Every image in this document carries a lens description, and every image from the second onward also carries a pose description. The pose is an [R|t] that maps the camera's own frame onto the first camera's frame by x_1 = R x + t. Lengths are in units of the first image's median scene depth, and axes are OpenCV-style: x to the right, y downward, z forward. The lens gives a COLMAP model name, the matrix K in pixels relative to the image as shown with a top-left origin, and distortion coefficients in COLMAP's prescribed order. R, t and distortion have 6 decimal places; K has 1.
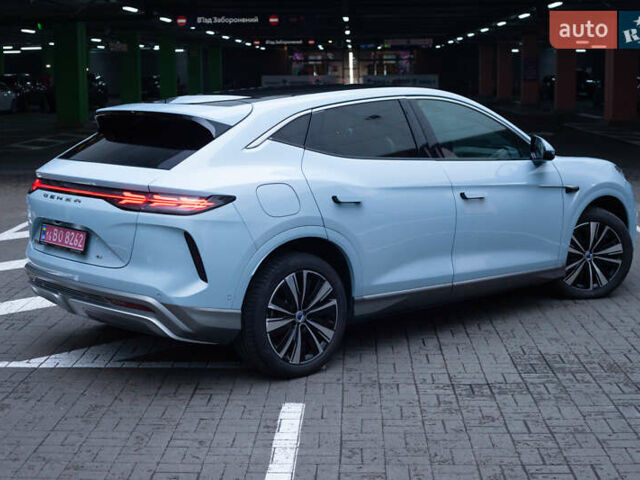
lens RADIAL K [[1061.7, 0, 320.0], [0, 1061.7, 240.0], [0, 0, 1]] dist [-0.056050, -0.199984]
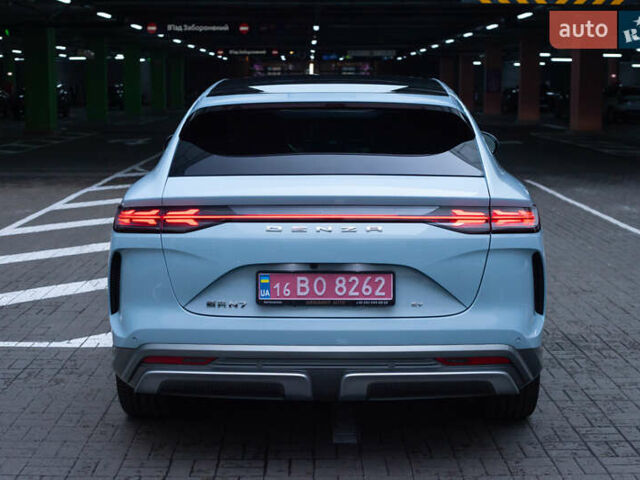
lens RADIAL K [[1065.0, 0, 320.0], [0, 1065.0, 240.0], [0, 0, 1]] dist [-0.074909, -0.104070]
pose [[0.998987, 0.003344, 0.044870, -0.070671], [-0.002774, 0.999915, -0.012760, 0.025637], [-0.044908, 0.012623, 0.998911, -0.032468]]
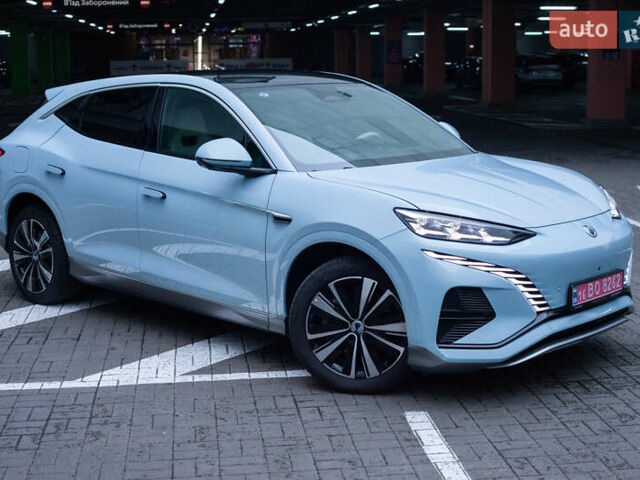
lens RADIAL K [[1072.4, 0, 320.0], [0, 1072.4, 240.0], [0, 0, 1]] dist [-0.062206, -0.125368]
pose [[0.987465, -0.031123, 0.154741, -0.189538], [0.029100, 0.999459, 0.015322, -0.010190], [-0.155134, -0.010627, 0.987836, 0.067341]]
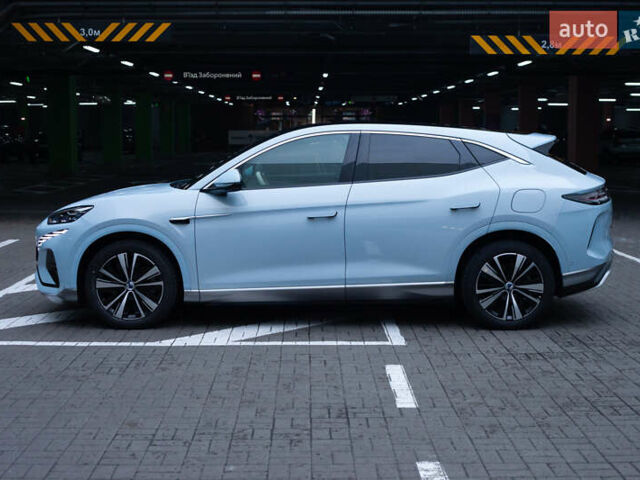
lens RADIAL K [[1061.7, 0, 320.0], [0, 1061.7, 240.0], [0, 0, 1]] dist [-0.056050, -0.199984]
pose [[0.998841, 0.002824, 0.048039, -0.133913], [-0.000230, 0.998546, -0.053908, 0.055938], [-0.048121, 0.053834, 0.997390, -0.211332]]
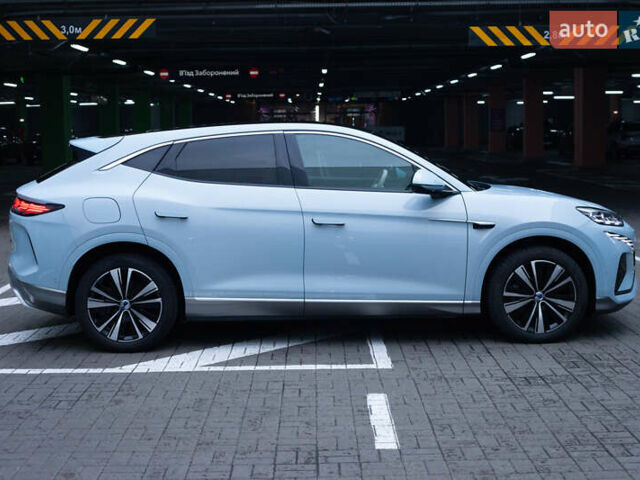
lens RADIAL K [[1061.7, 0, 320.0], [0, 1061.7, 240.0], [0, 0, 1]] dist [-0.056050, -0.199984]
pose [[0.999139, -0.011308, 0.039919, -0.098316], [0.013331, 0.998621, -0.050784, 0.035777], [-0.039289, 0.051273, 0.997912, -0.106280]]
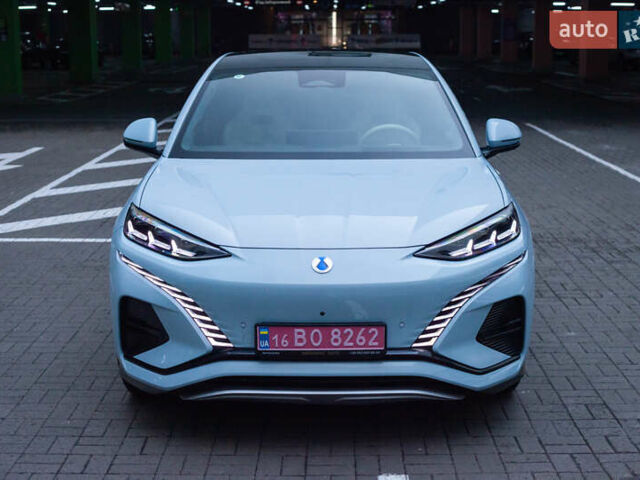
lens RADIAL K [[1072.4, 0, 320.0], [0, 1072.4, 240.0], [0, 0, 1]] dist [-0.062206, -0.125368]
pose [[0.999709, -0.000807, 0.024099, -0.094206], [-0.000065, 0.999346, 0.036164, 0.057468], [-0.024113, -0.036156, 0.999055, -0.390985]]
